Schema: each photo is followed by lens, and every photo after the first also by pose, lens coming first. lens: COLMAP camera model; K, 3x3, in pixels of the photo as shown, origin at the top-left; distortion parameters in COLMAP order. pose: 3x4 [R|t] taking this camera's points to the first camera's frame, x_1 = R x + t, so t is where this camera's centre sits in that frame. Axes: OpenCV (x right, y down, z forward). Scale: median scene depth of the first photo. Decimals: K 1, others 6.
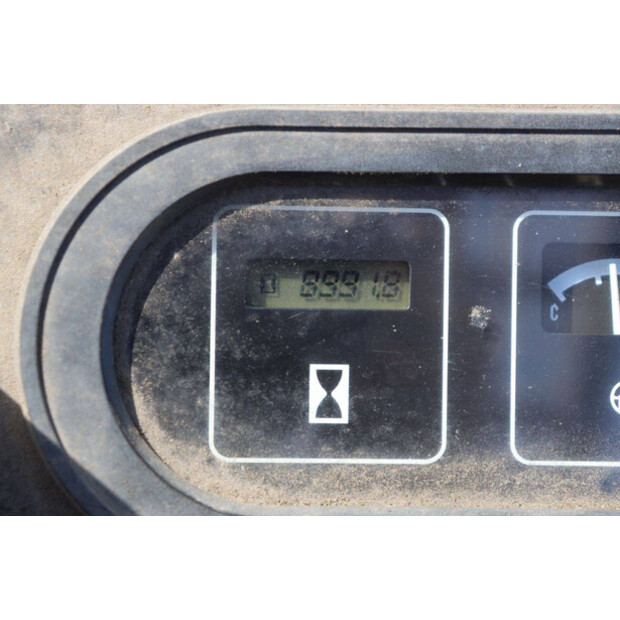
lens RADIAL K [[1384.7, 0, 310.0], [0, 1384.7, 310.0], [0, 0, 1]] dist [0.064880, 0.295873]
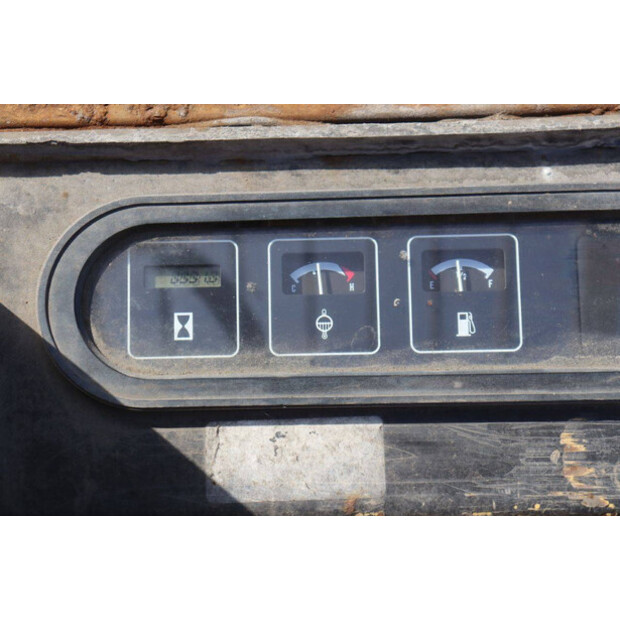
lens RADIAL K [[1302.4, 0, 310.0], [0, 1302.4, 310.0], [0, 0, 1]] dist [0.248662, 0.082859]
pose [[0.995975, -0.047042, -0.076301, 0.376043], [0.034660, 0.987124, -0.156158, 0.369534], [0.082665, 0.152885, 0.984781, -1.014002]]
